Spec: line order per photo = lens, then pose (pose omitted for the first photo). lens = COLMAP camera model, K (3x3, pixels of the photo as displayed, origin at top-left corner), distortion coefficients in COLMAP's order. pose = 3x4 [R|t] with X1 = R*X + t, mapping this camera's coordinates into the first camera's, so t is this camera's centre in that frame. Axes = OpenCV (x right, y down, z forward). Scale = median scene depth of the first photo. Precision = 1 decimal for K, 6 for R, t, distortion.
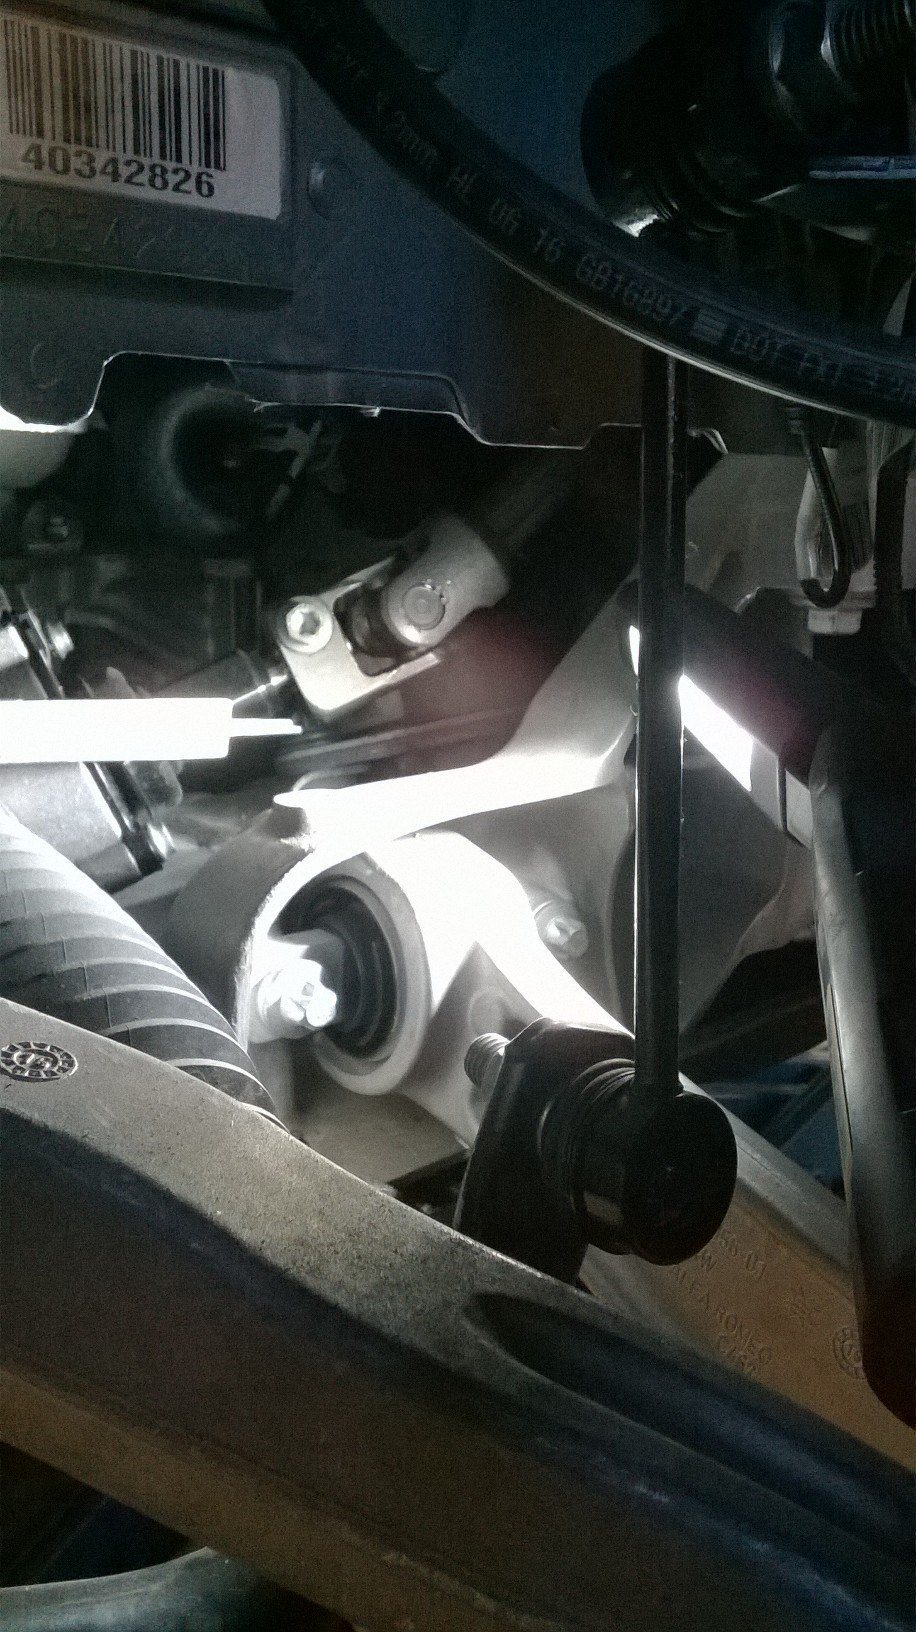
lens RADIAL K [[1364.3, 0, 458.0], [0, 1364.3, 816.0], [0, 0, 1]] dist [0.077356, -0.139486]
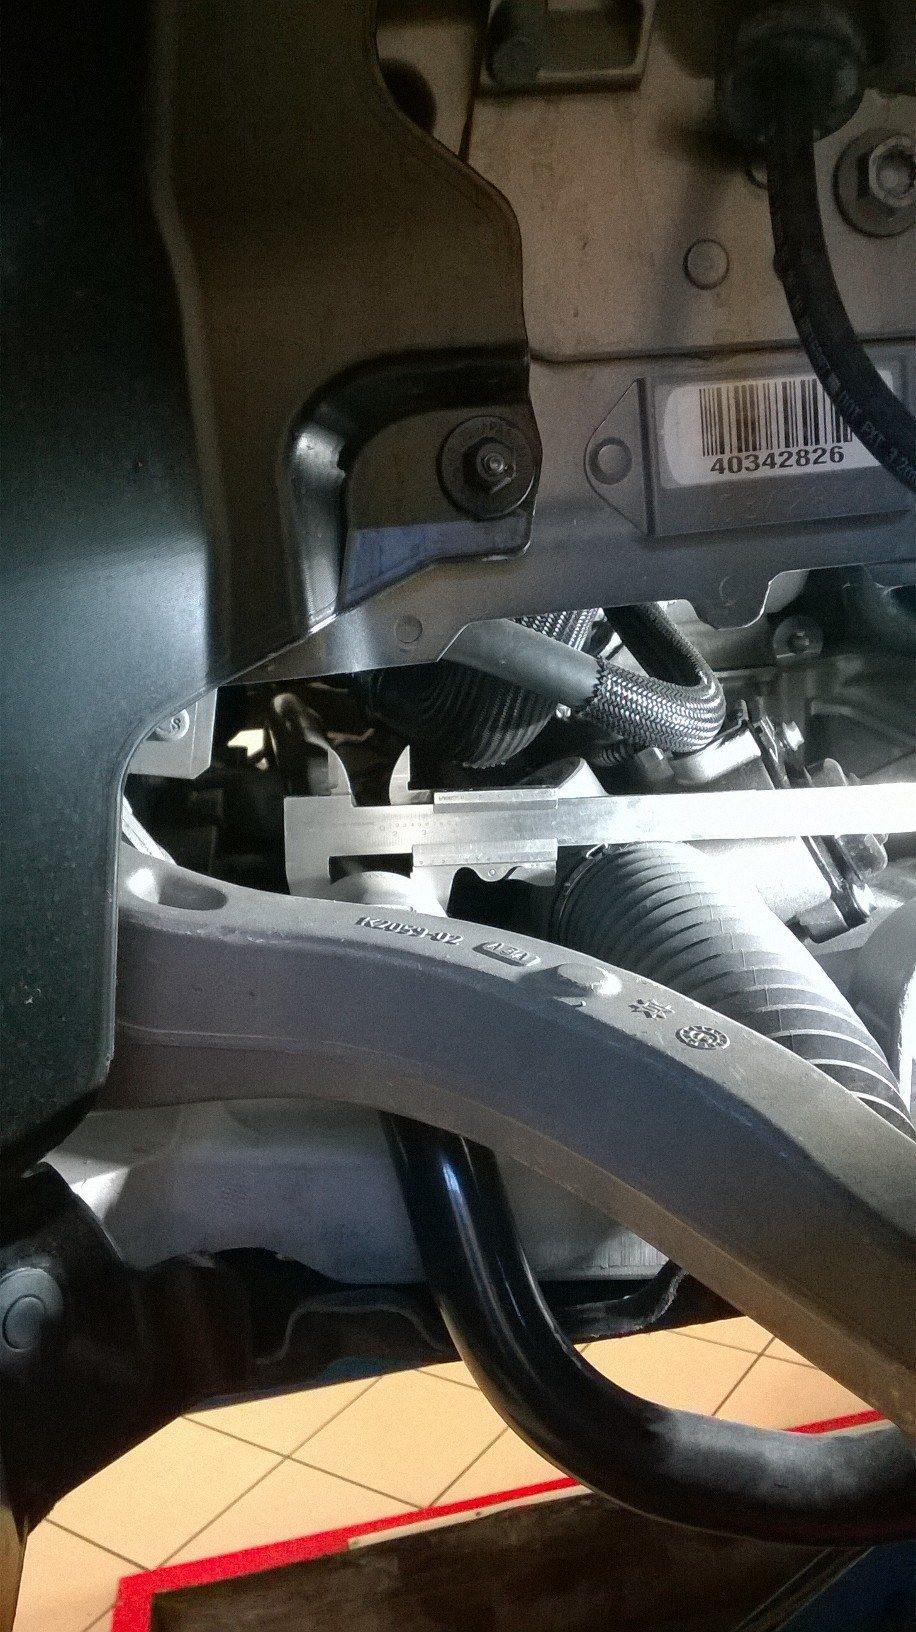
lens RADIAL K [[1364.3, 0, 458.0], [0, 1364.3, 816.0], [0, 0, 1]] dist [0.077356, -0.139486]
pose [[0.838496, -0.003215, -0.544899, 0.276923], [-0.016704, 0.999361, -0.031602, -0.021987], [0.544652, 0.035600, 0.837906, -0.433075]]
